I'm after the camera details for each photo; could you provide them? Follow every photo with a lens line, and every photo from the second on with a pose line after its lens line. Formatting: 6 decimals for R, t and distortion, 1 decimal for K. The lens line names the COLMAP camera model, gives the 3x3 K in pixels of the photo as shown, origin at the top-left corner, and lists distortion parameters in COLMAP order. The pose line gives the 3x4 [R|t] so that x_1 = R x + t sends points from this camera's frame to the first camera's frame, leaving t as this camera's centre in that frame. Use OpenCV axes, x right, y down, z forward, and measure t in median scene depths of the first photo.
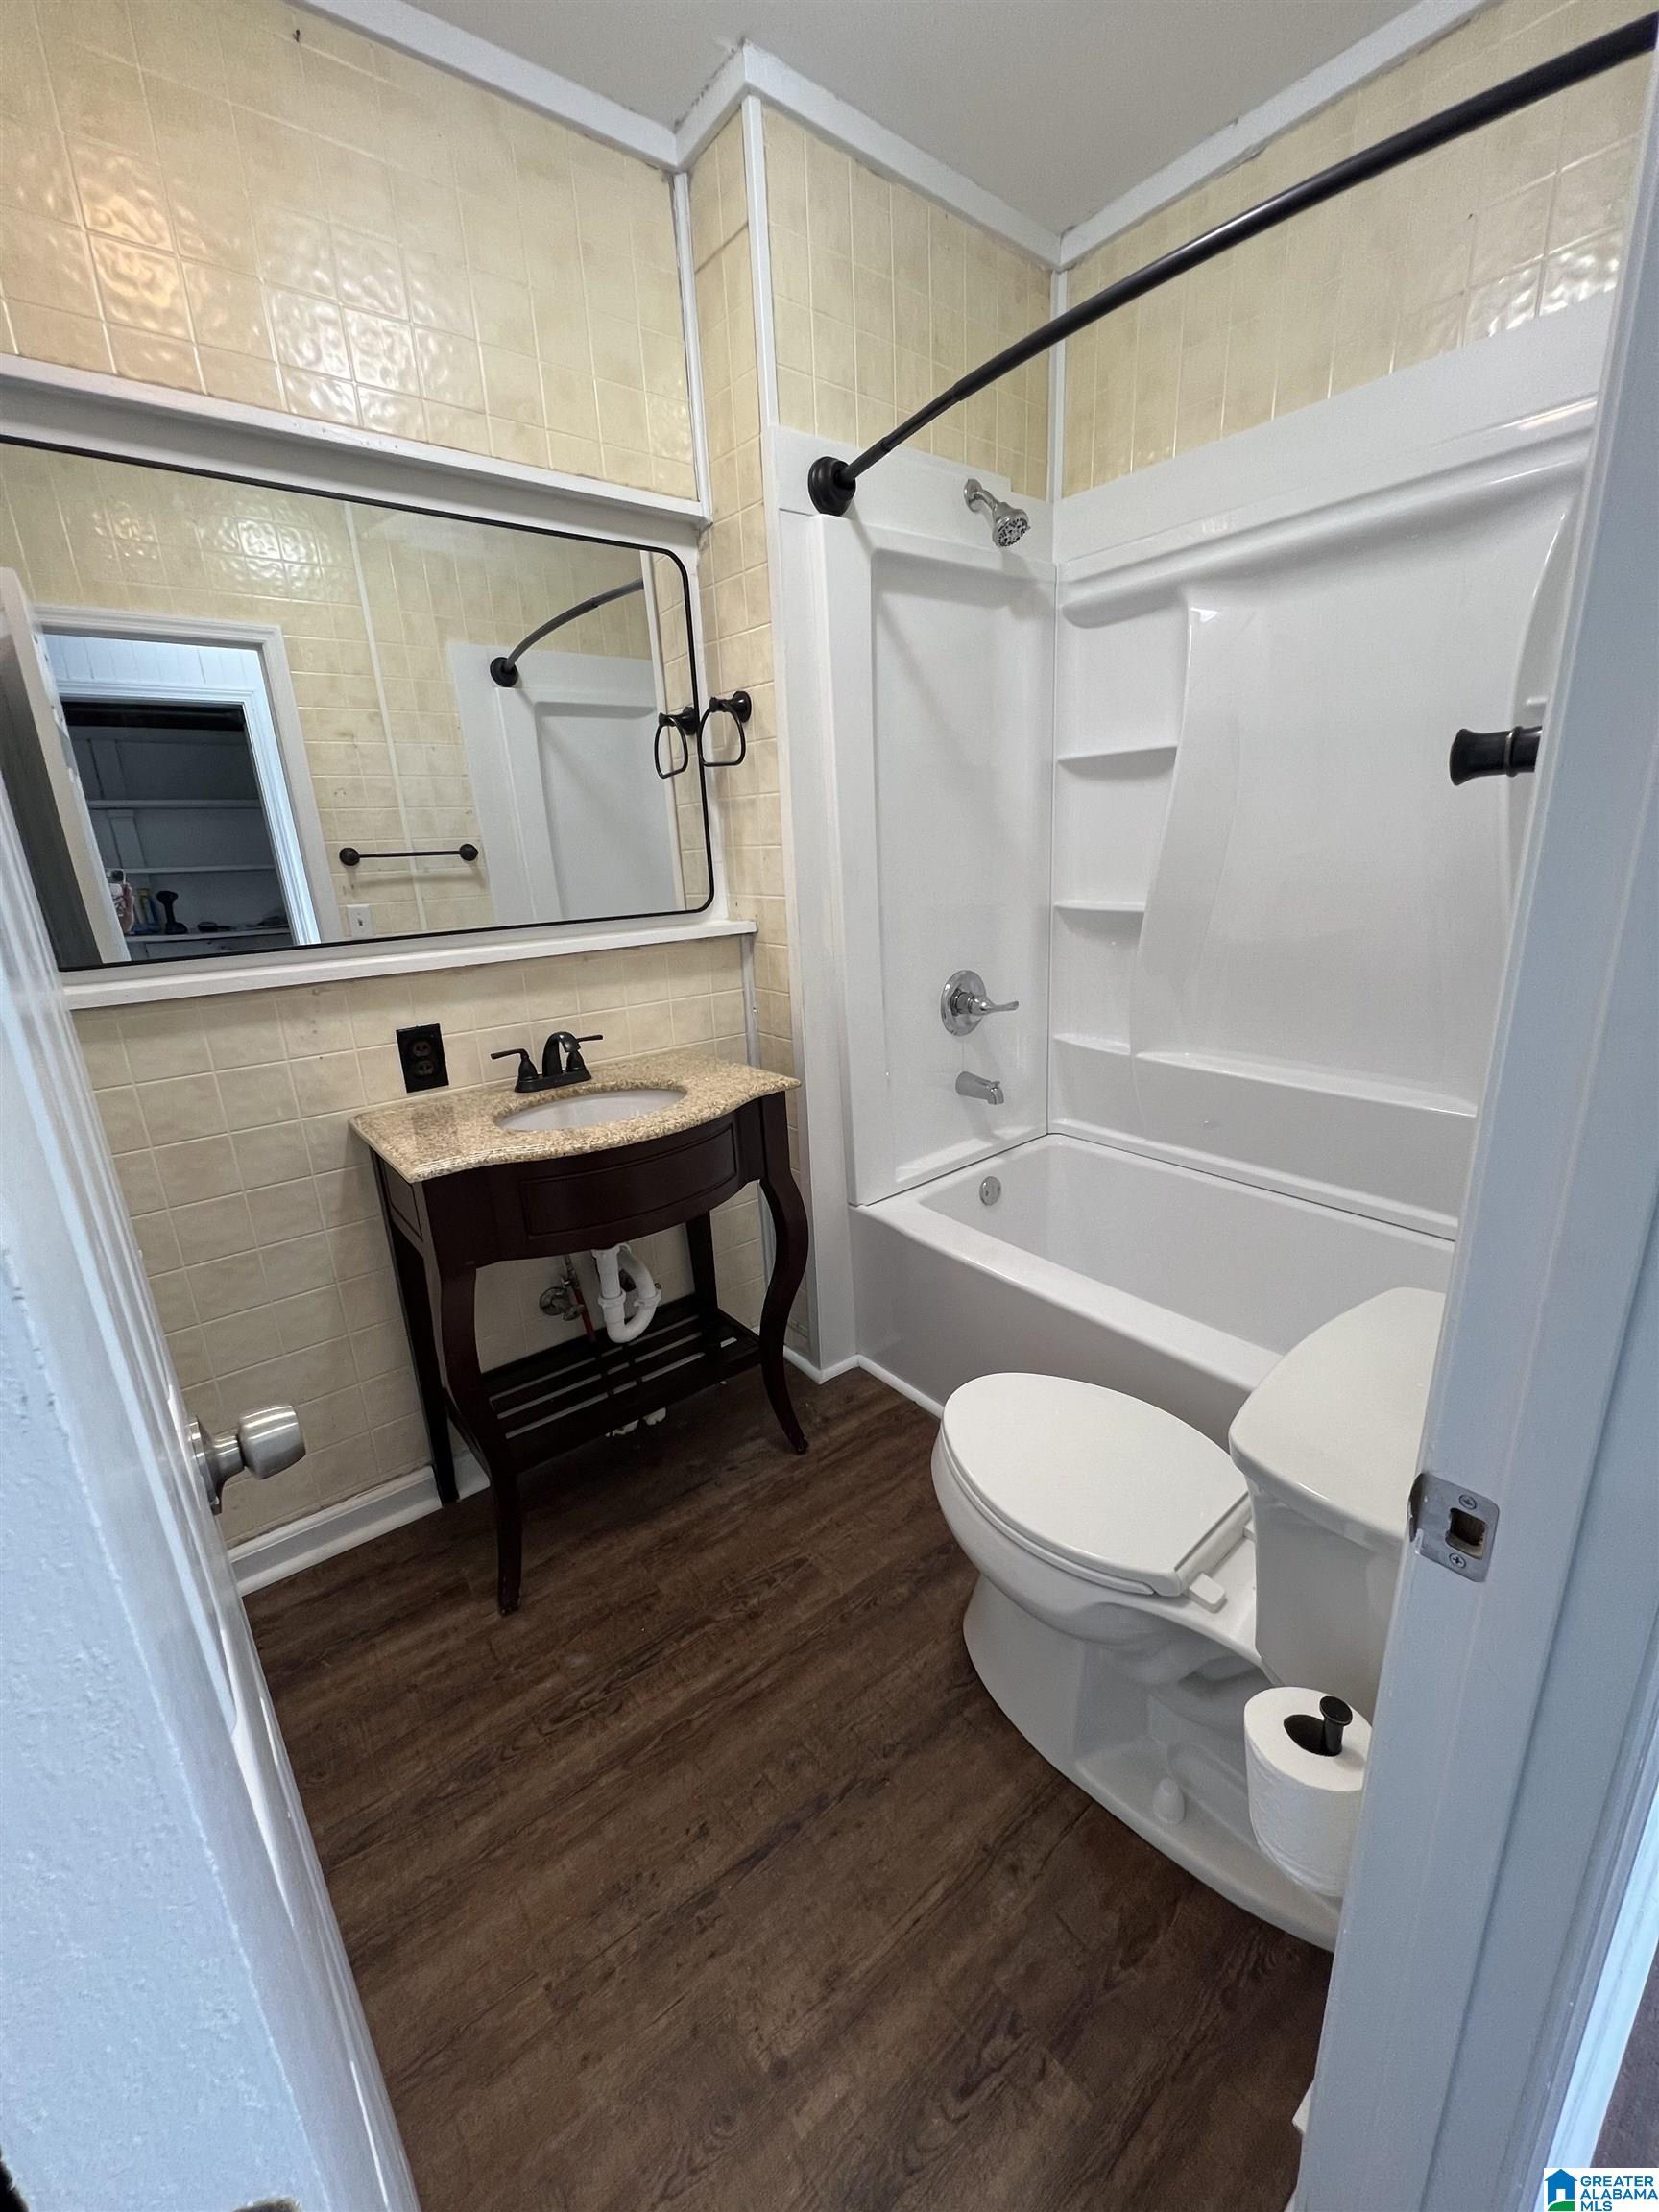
lens RADIAL K [[882.2, 0, 823.6], [0, 882.2, 1100.6], [0, 0, 1]] dist [-0.000770, 0.000226]
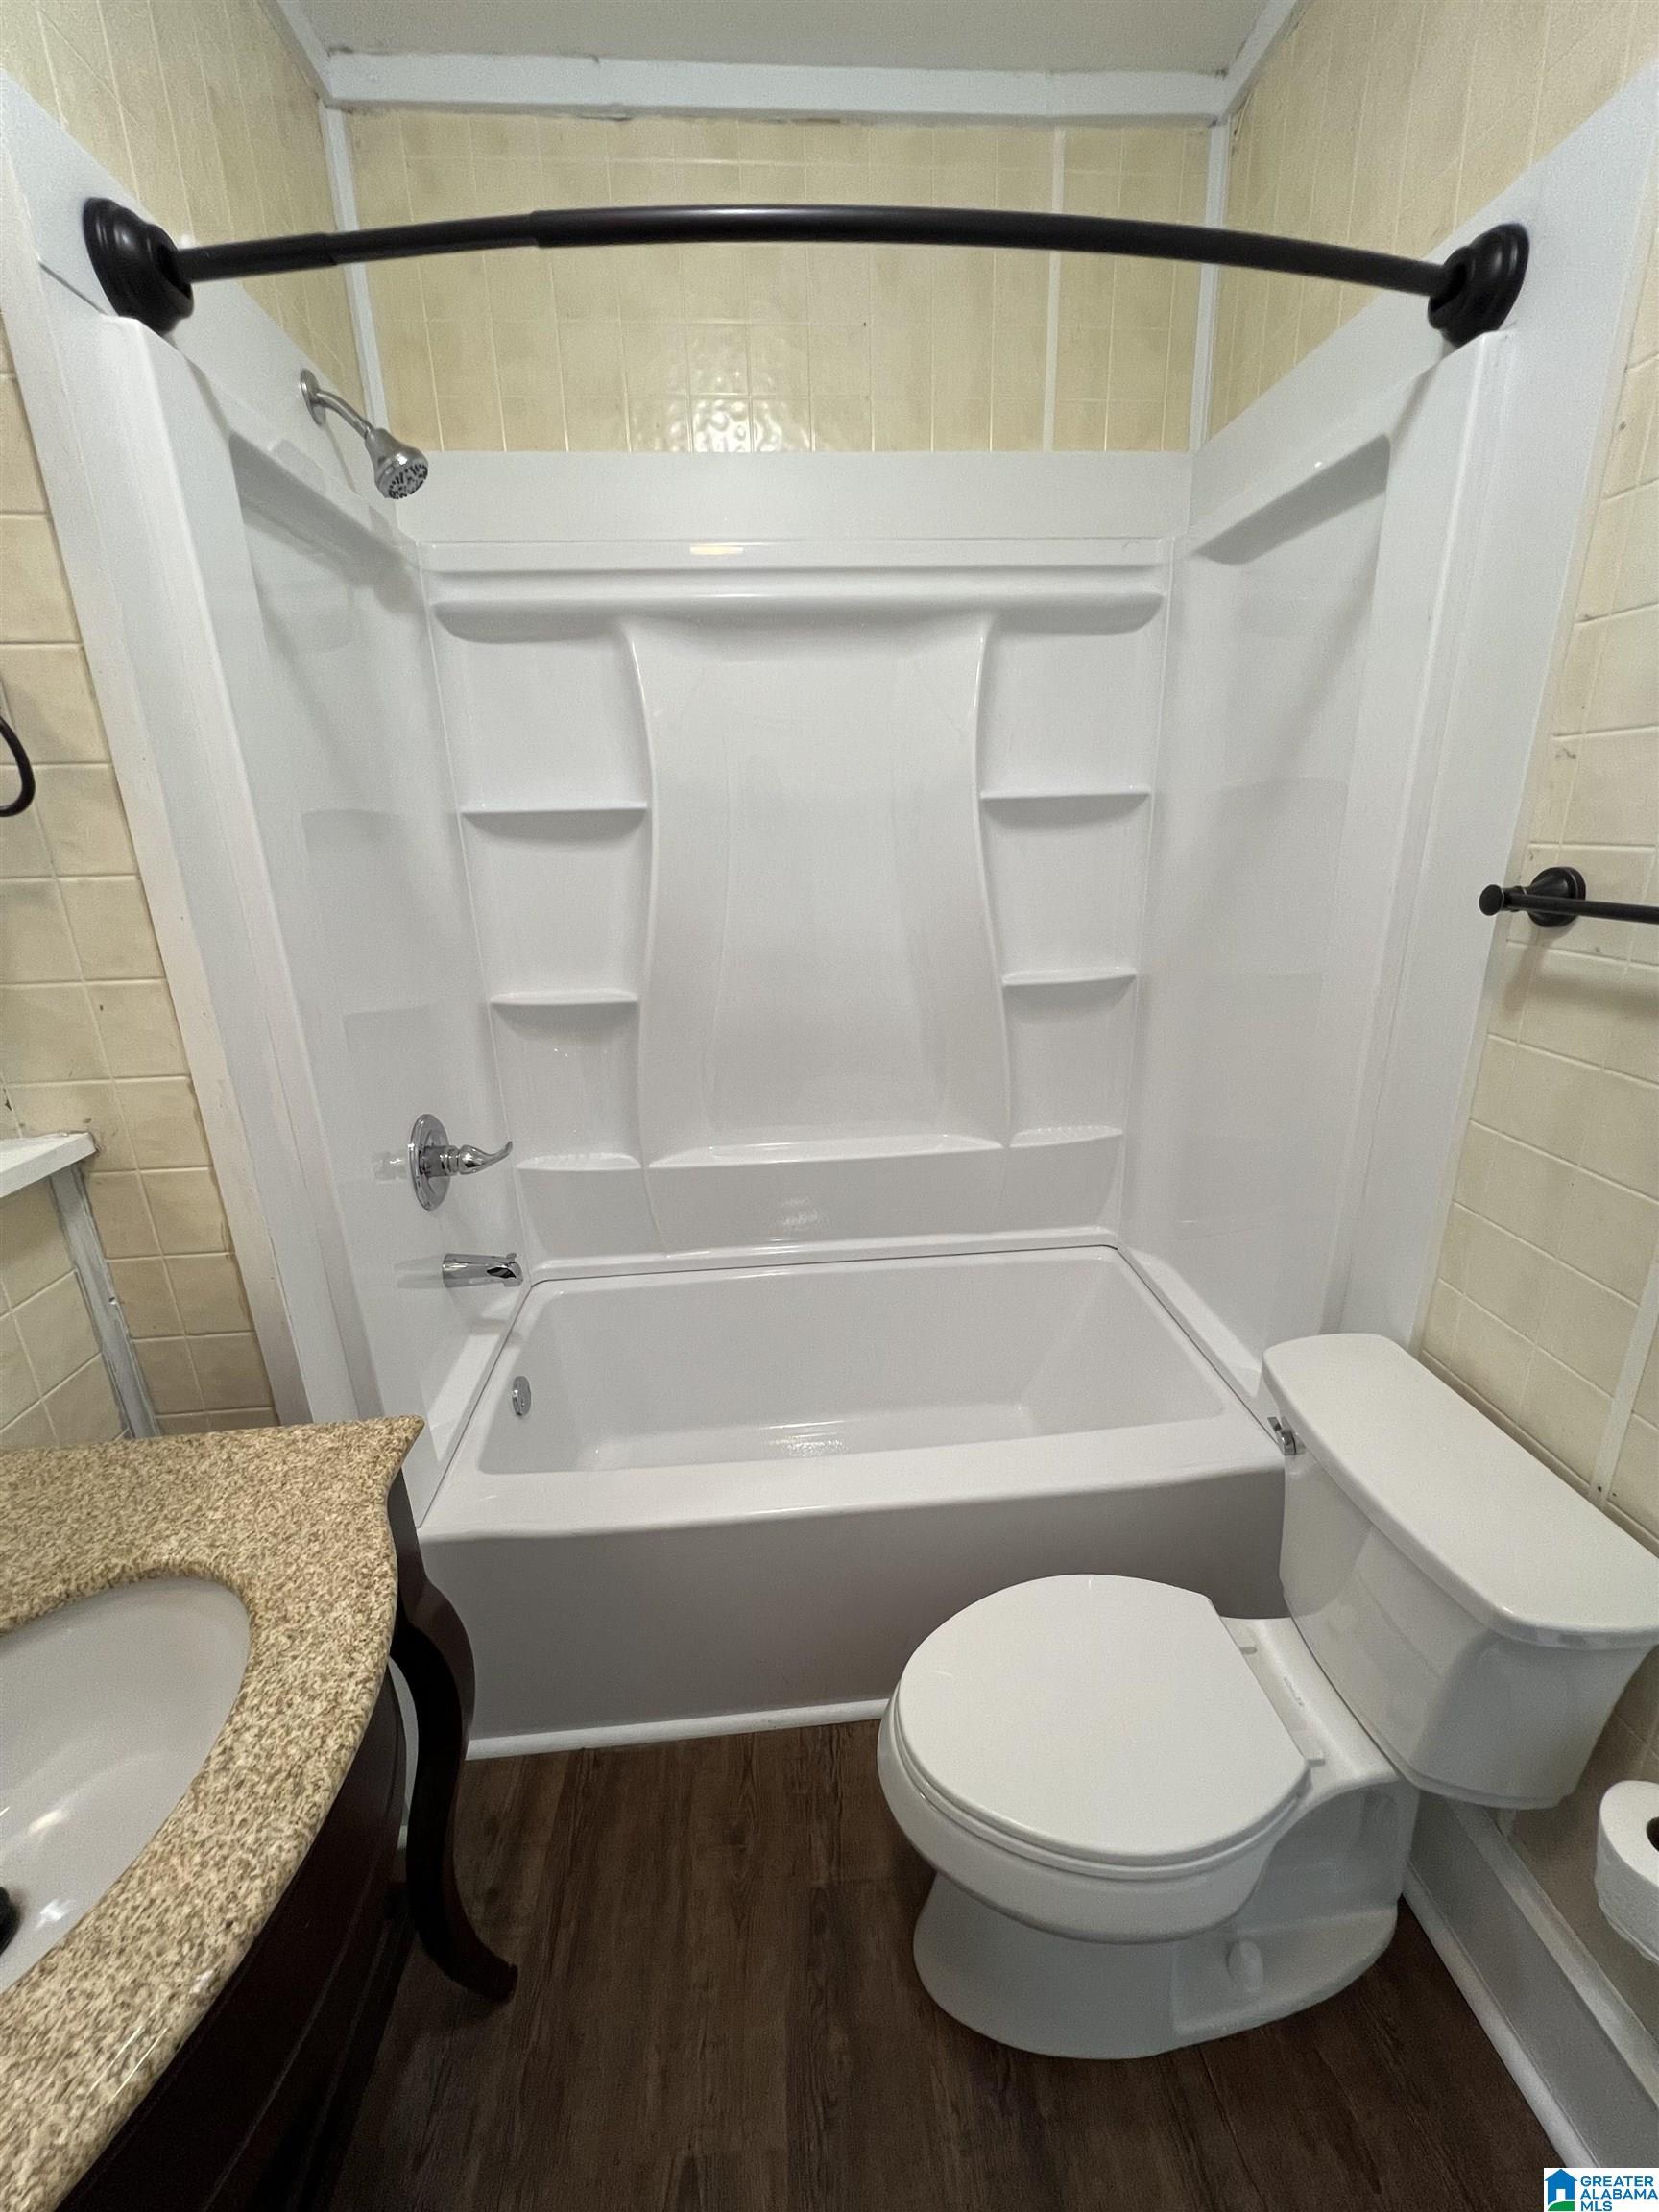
lens RADIAL K [[882.2, 0, 831.0], [0, 882.2, 1104.7], [0, 0, 1]] dist [-0.000770, 0.000226]
pose [[0.558851, -0.225336, 0.798066, -0.229966], [0.243320, 0.964572, 0.101962, -0.167454], [-0.792768, 0.137203, 0.593881, 0.387938]]
